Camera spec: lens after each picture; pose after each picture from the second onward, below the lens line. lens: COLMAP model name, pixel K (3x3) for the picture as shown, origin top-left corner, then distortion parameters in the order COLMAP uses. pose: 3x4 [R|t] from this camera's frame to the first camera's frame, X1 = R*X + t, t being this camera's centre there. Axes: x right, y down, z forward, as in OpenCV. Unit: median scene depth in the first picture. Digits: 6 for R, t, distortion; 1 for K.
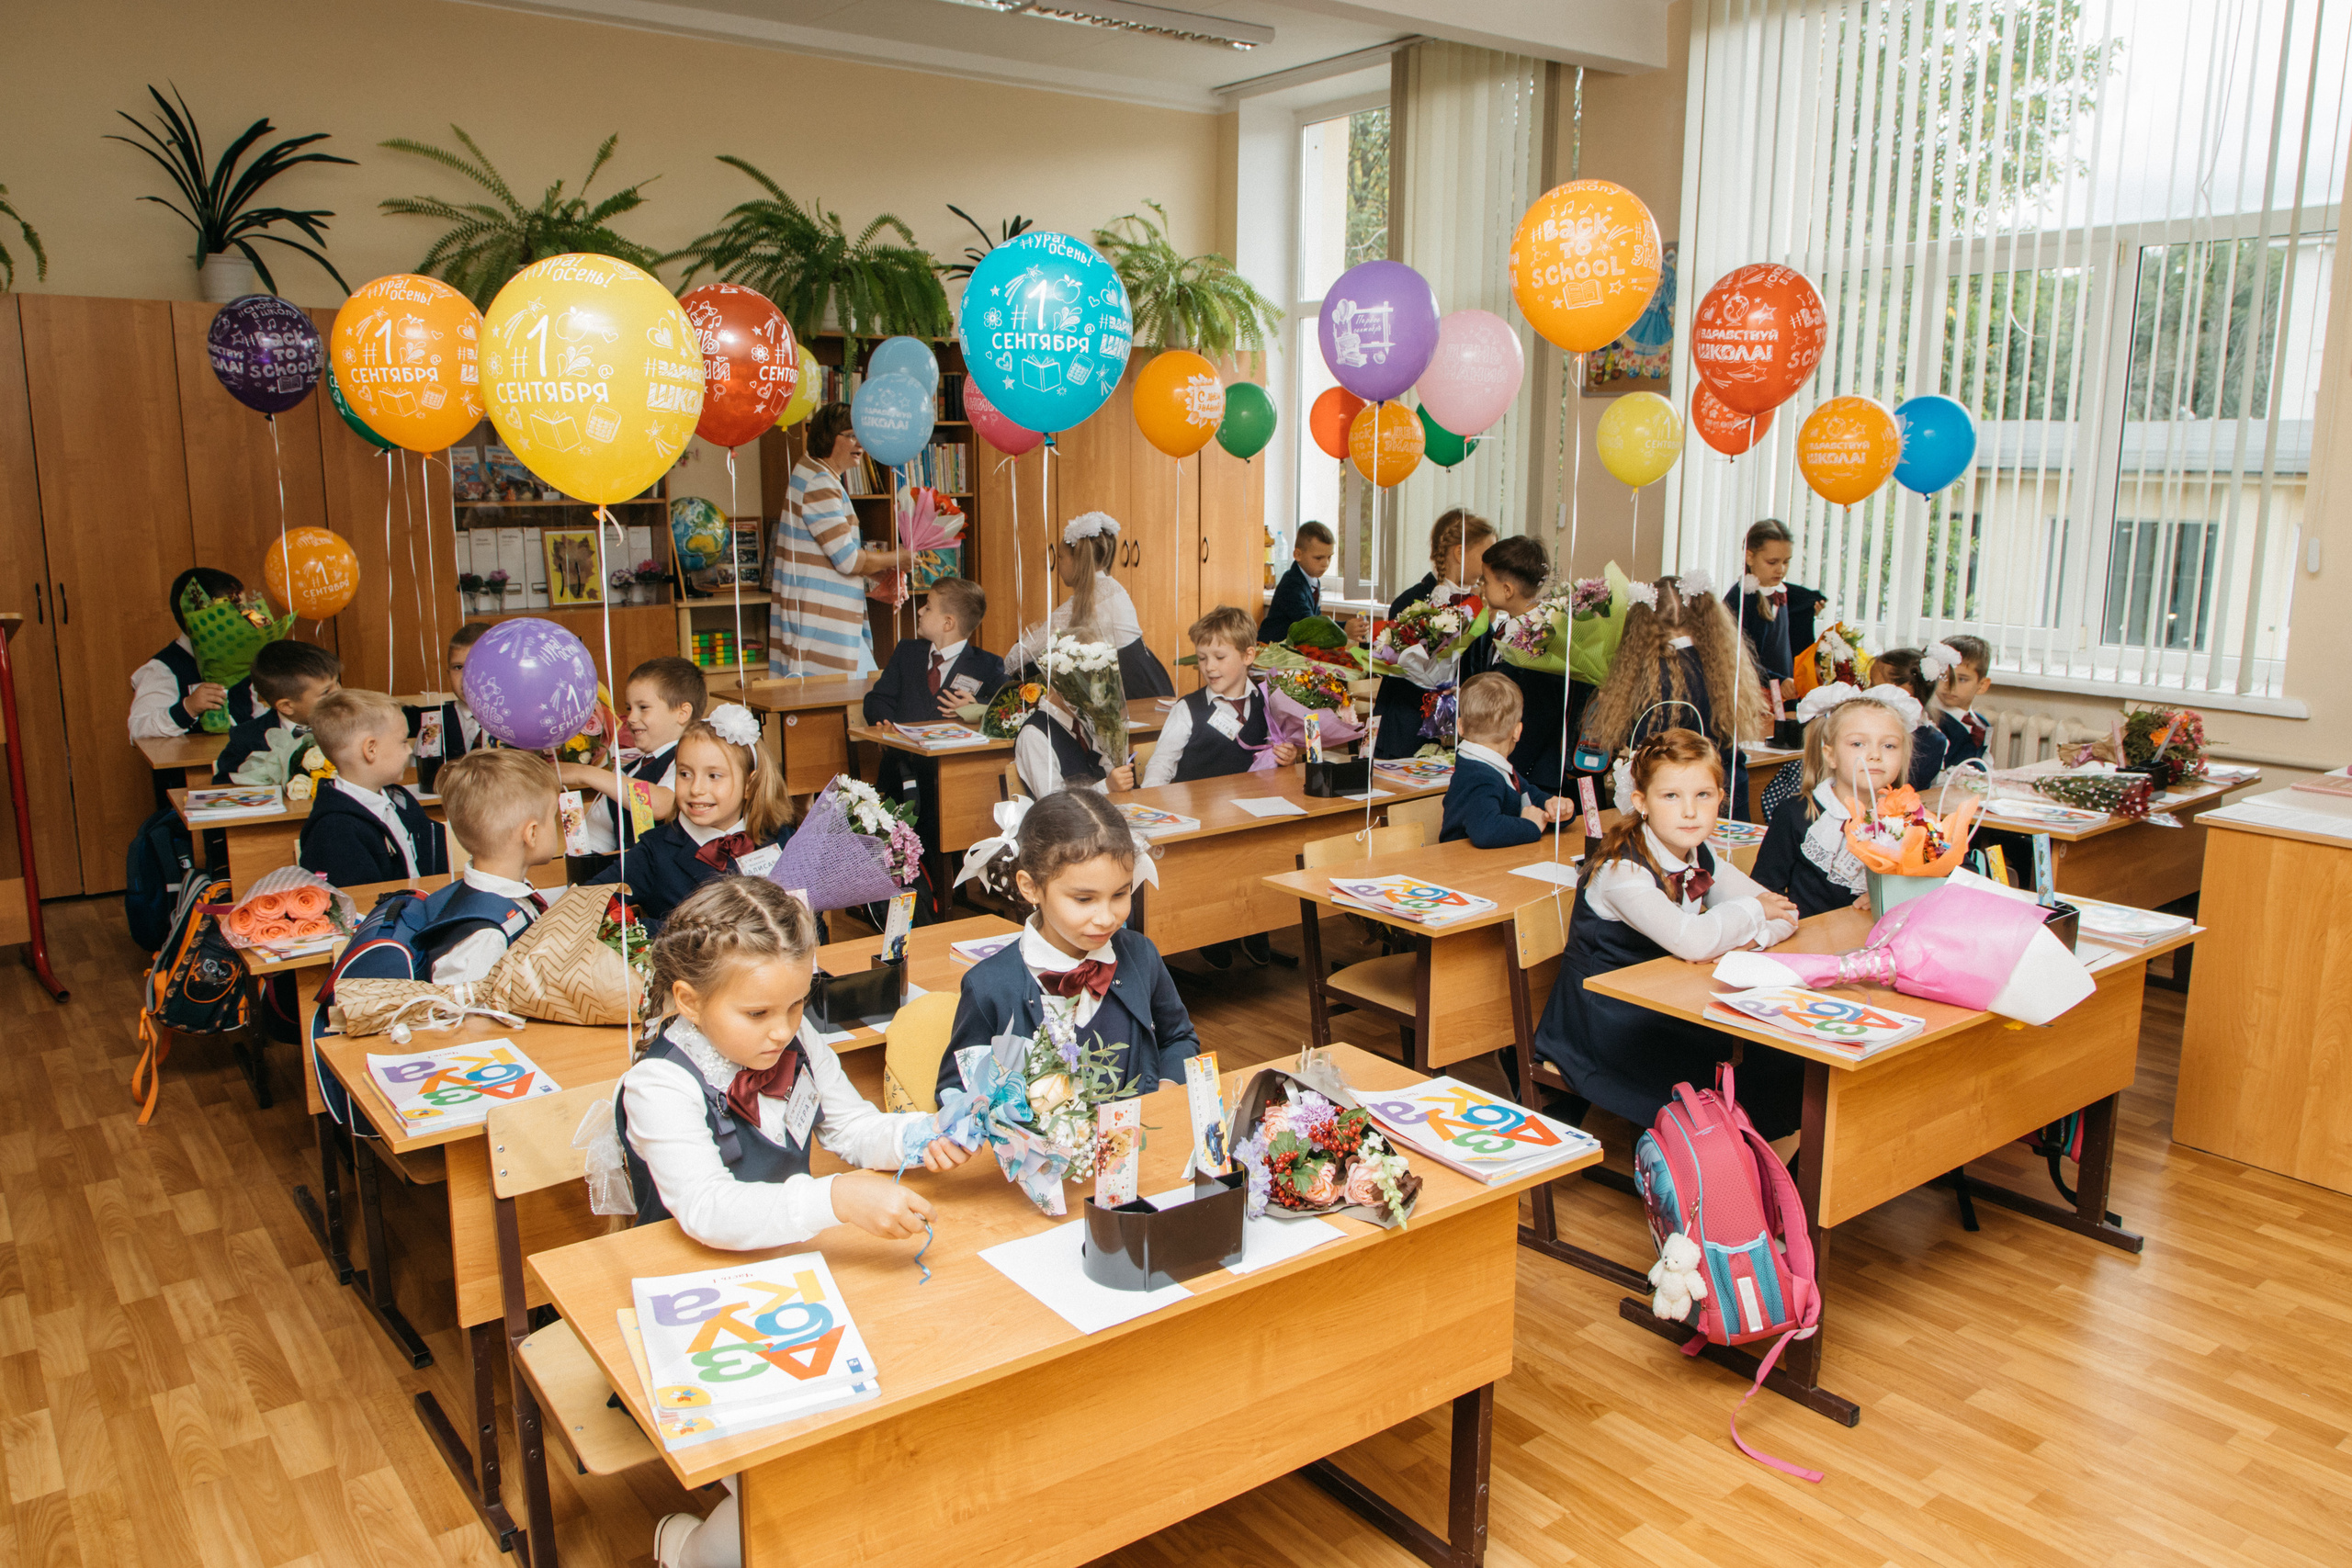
lens RADIAL K [[1653.5, 0, 1159.3], [0, 1653.5, 765.6], [0, 0, 1]] dist [0.007339, -0.014559]
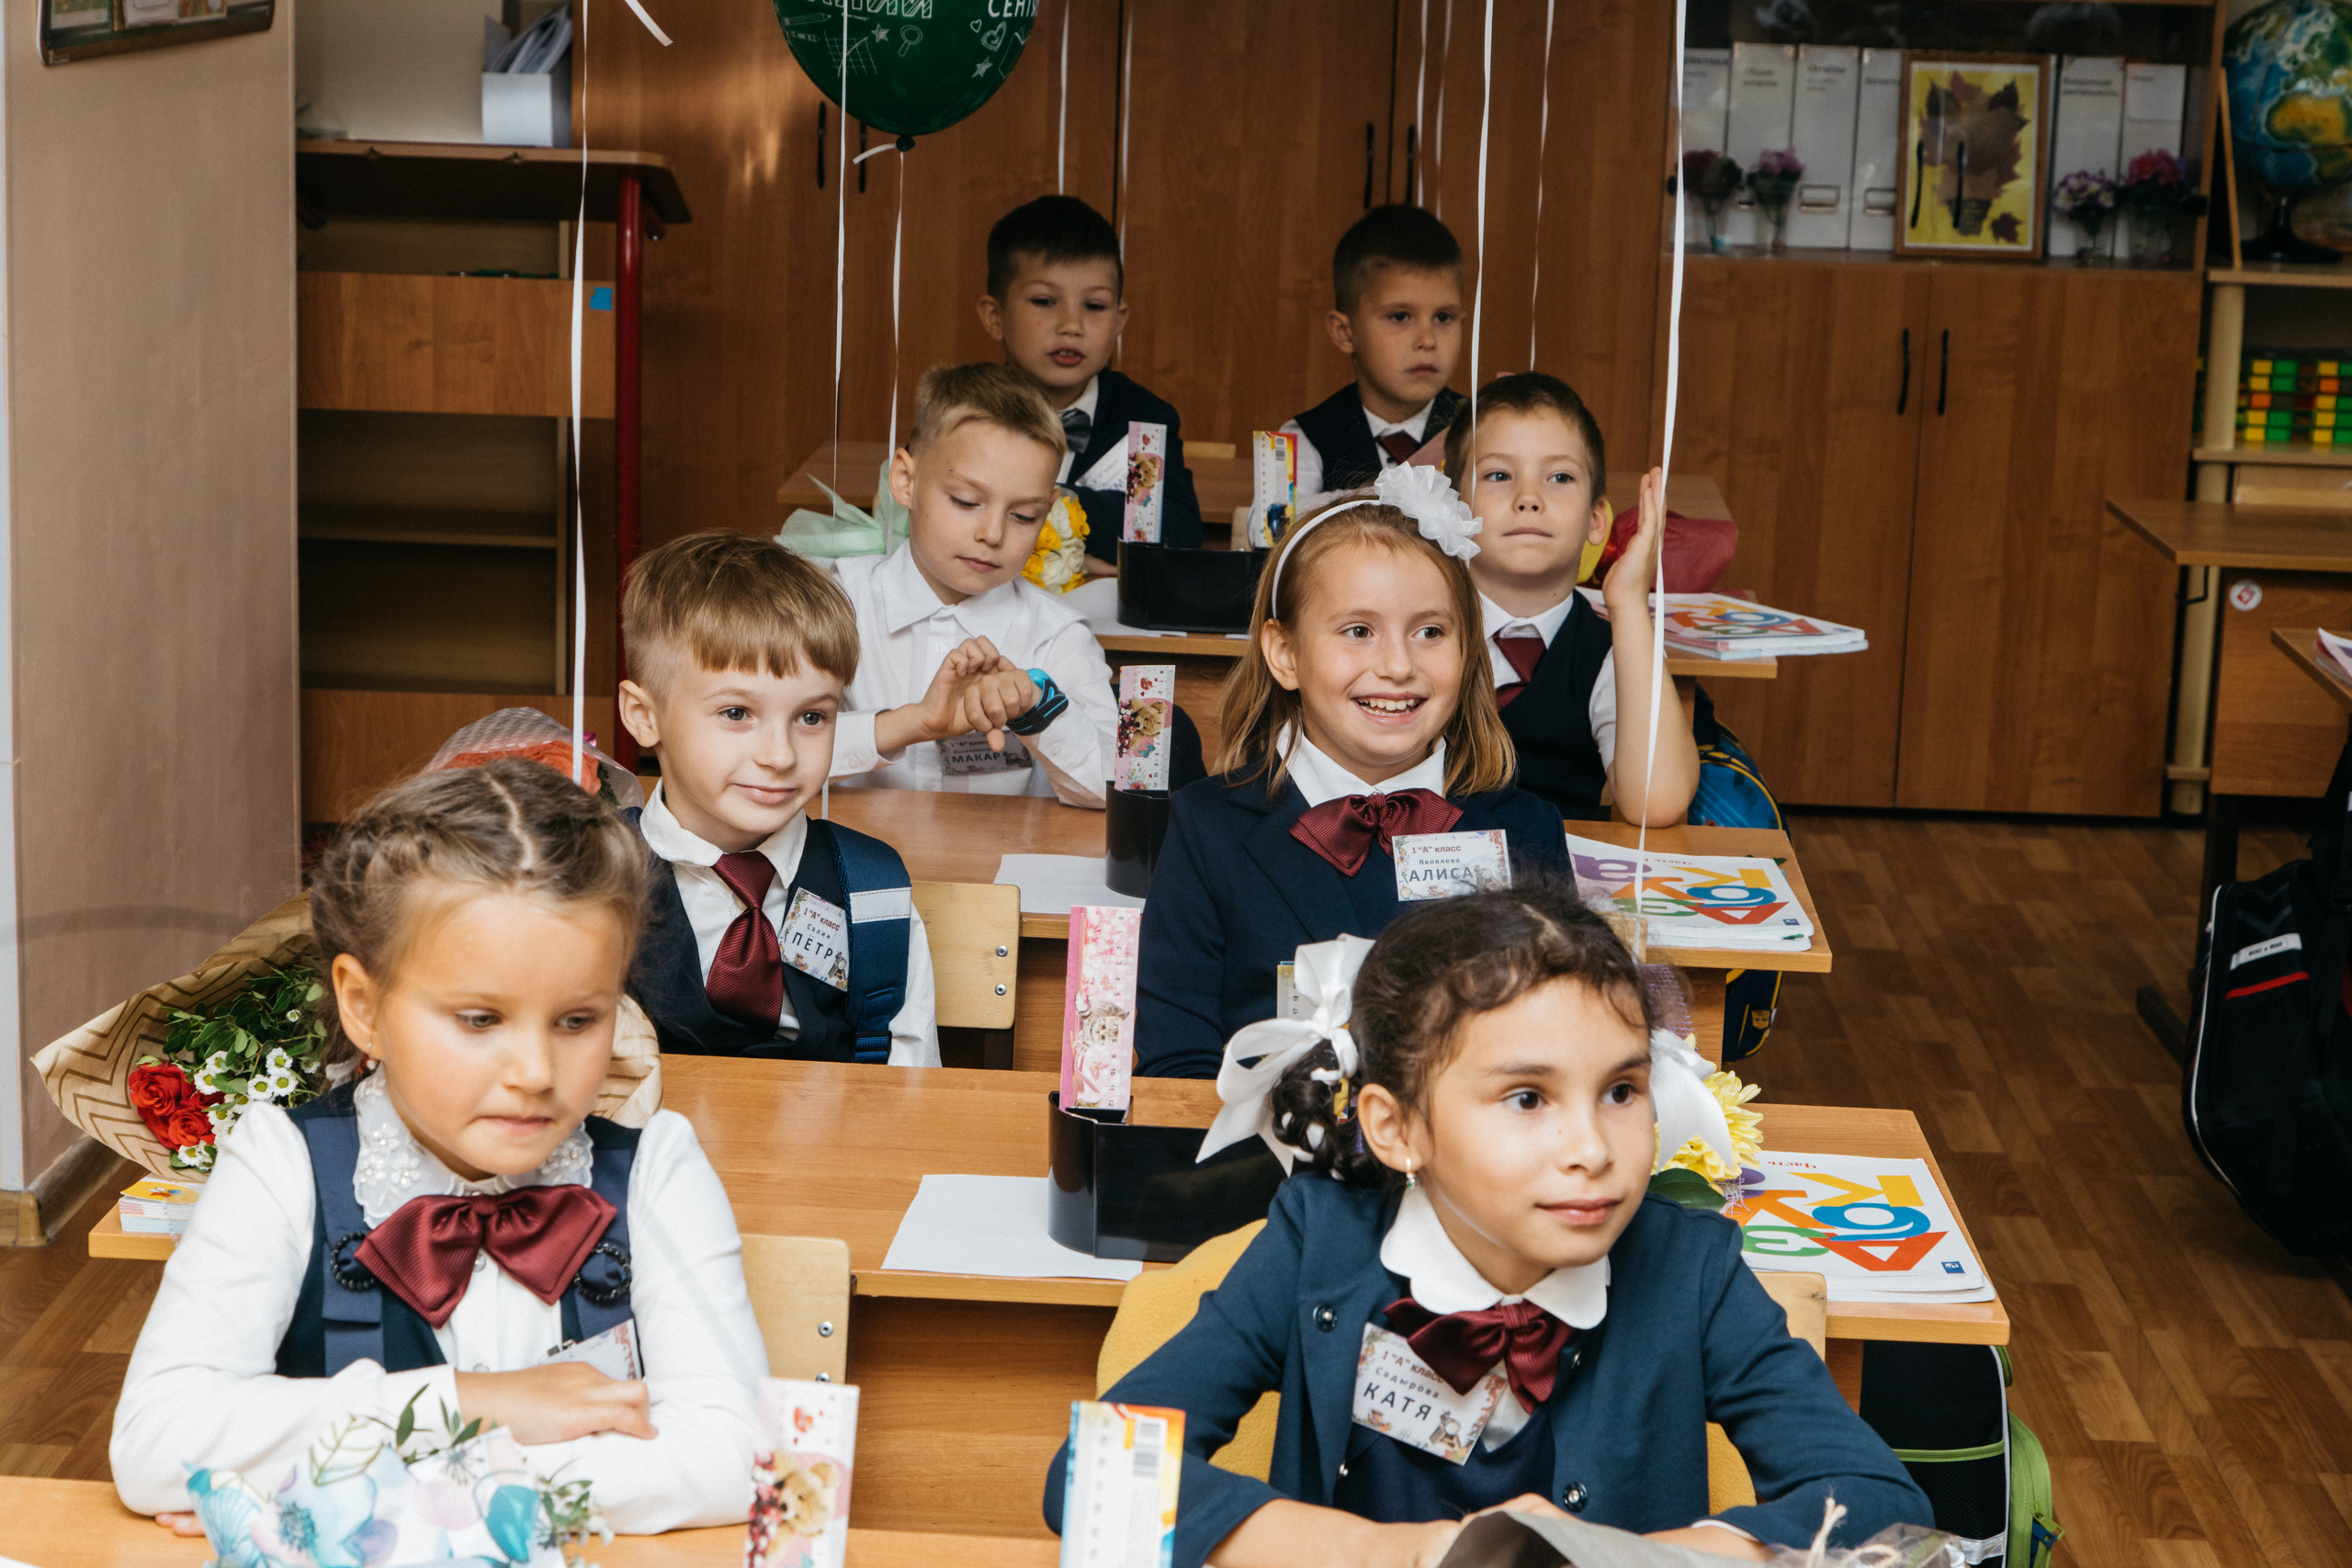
lens RADIAL K [[4481.8, 0, 1170.1], [0, 4481.8, 789.7], [0, 0, 1]] dist [-0.034049, 0.000000]
pose [[0.776043, 0.156536, -0.610945, 0.296212], [-0.149474, 0.986759, 0.062959, -0.015832], [0.612711, 0.042462, 0.789165, 0.075591]]
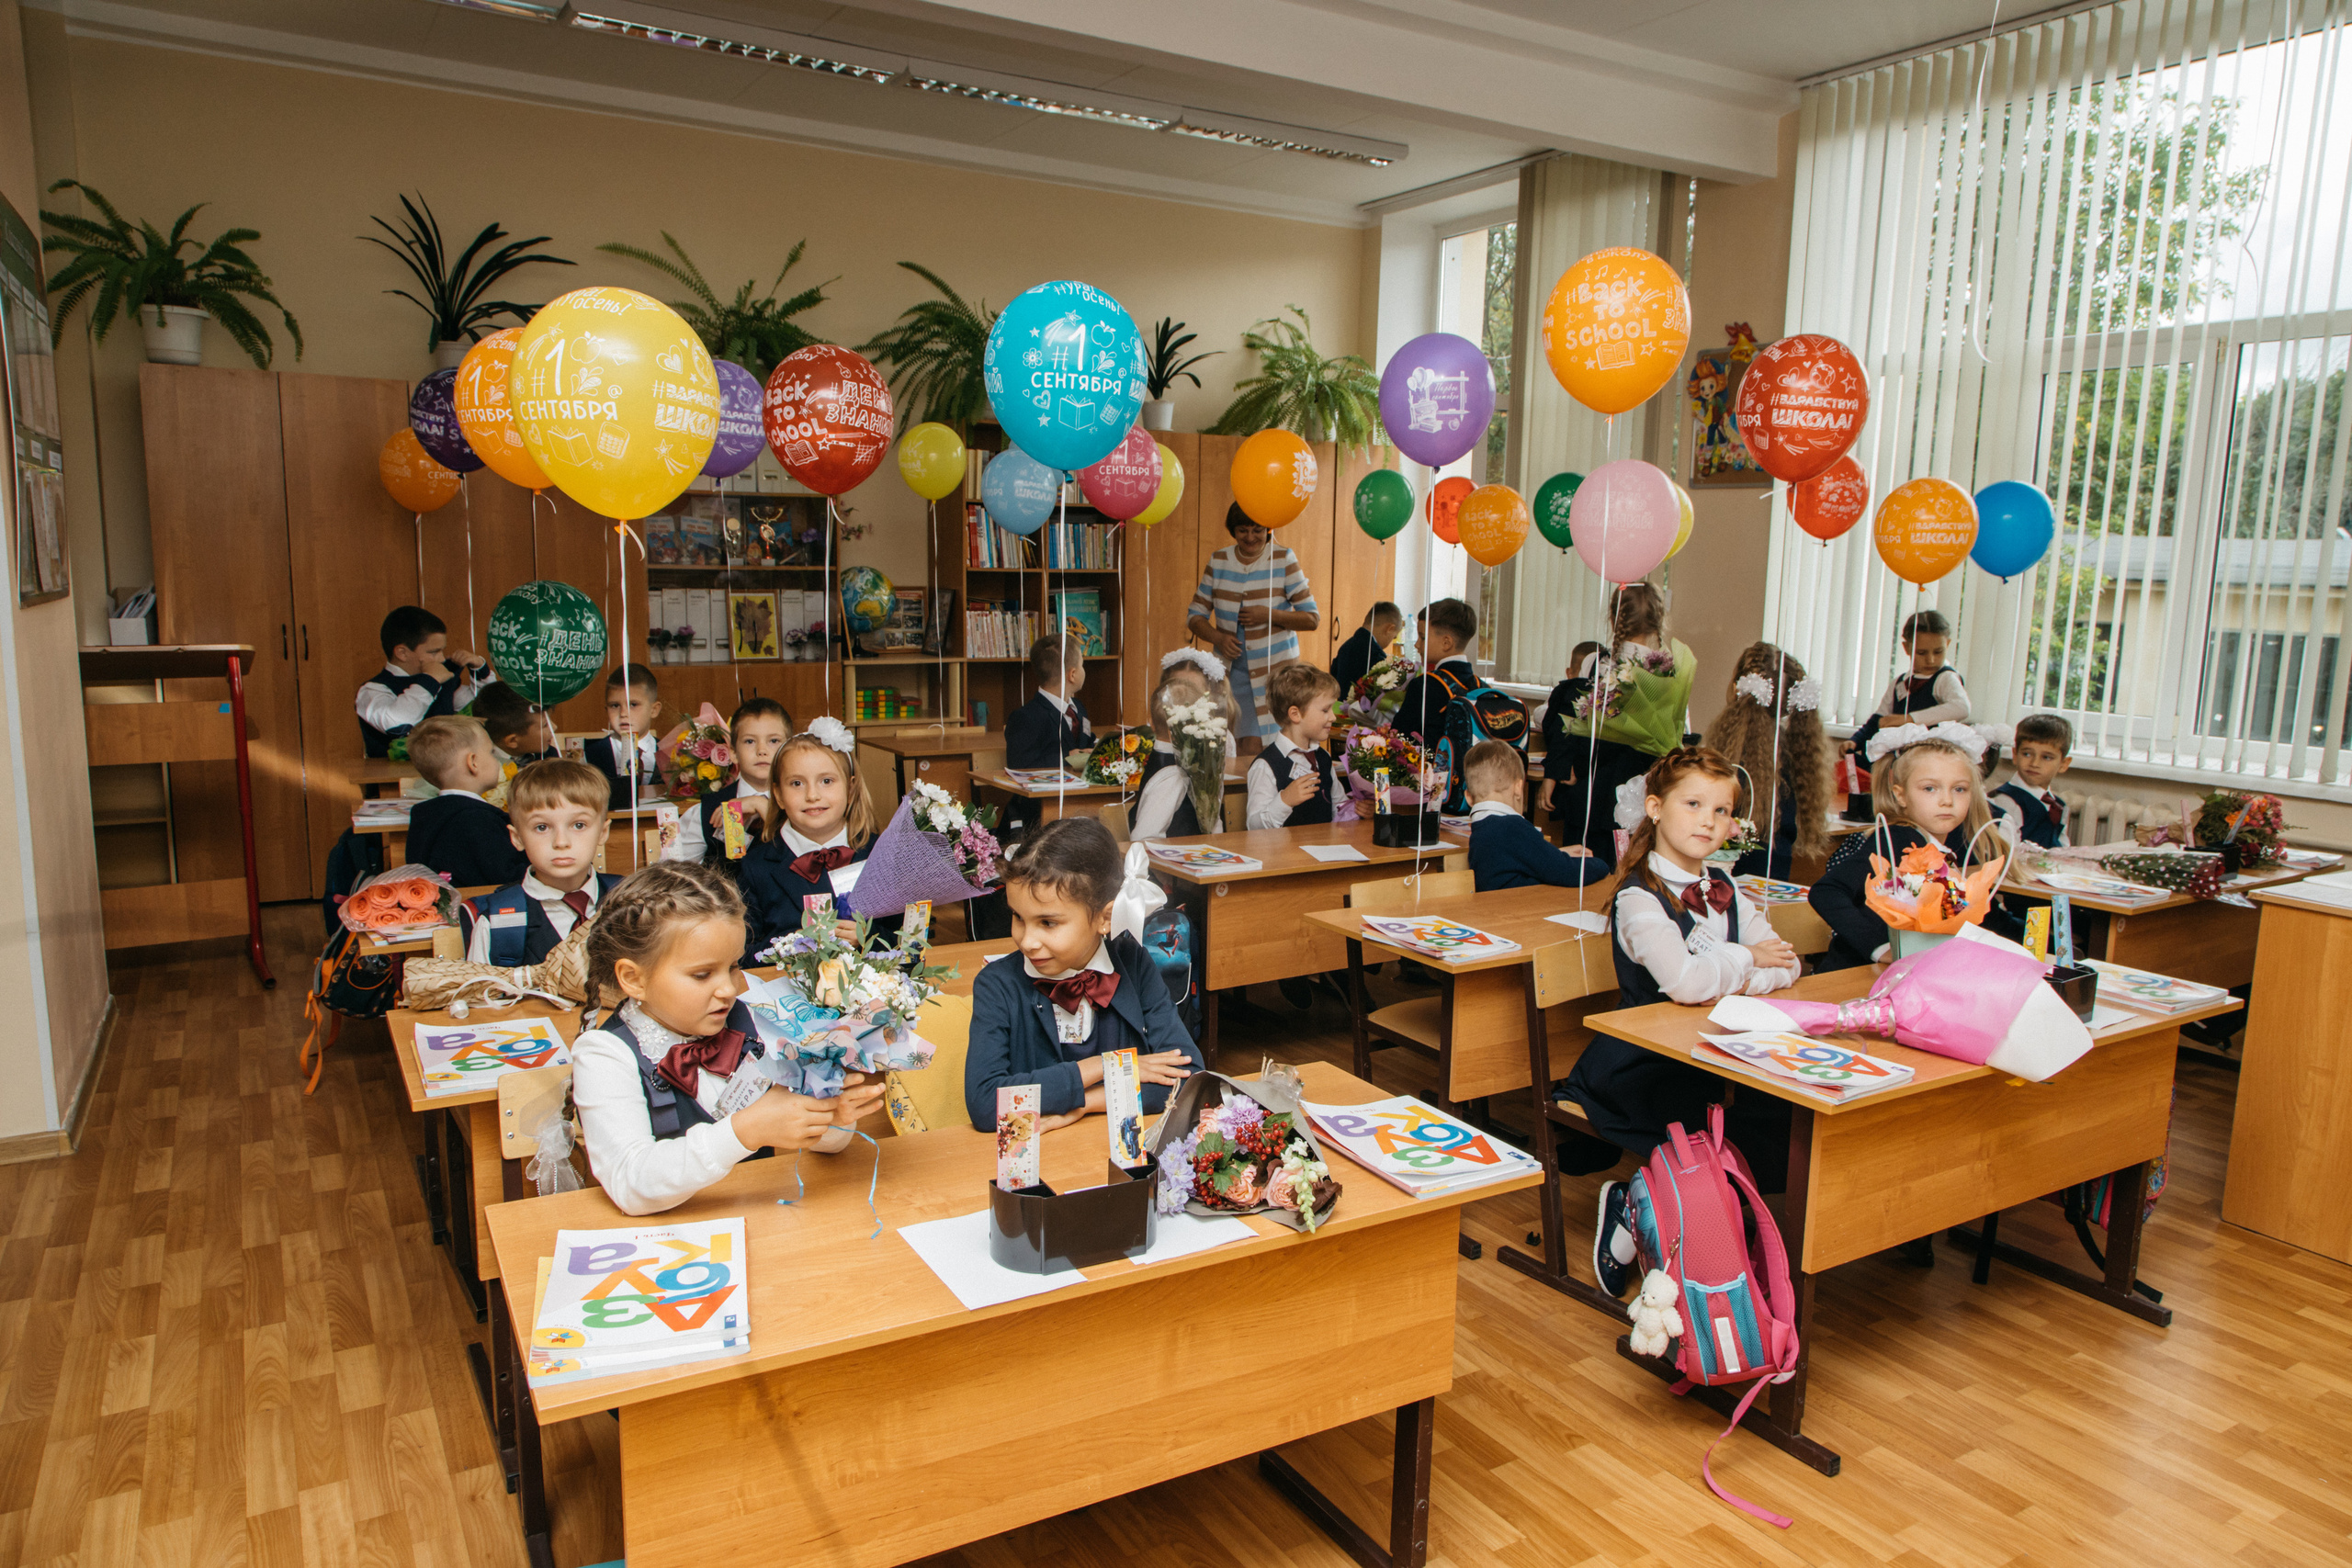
lens RADIAL K [[1513.4, 0, 1190.0], [0, 1513.4, 800.4], [0, 0, 1]] dist [0.004507, -0.012617]
pose [[0.994731, 0.034445, -0.096559, 0.069142], [-0.036942, 0.999024, -0.024194, 0.018710], [0.095631, 0.027634, 0.995033, 0.029180]]
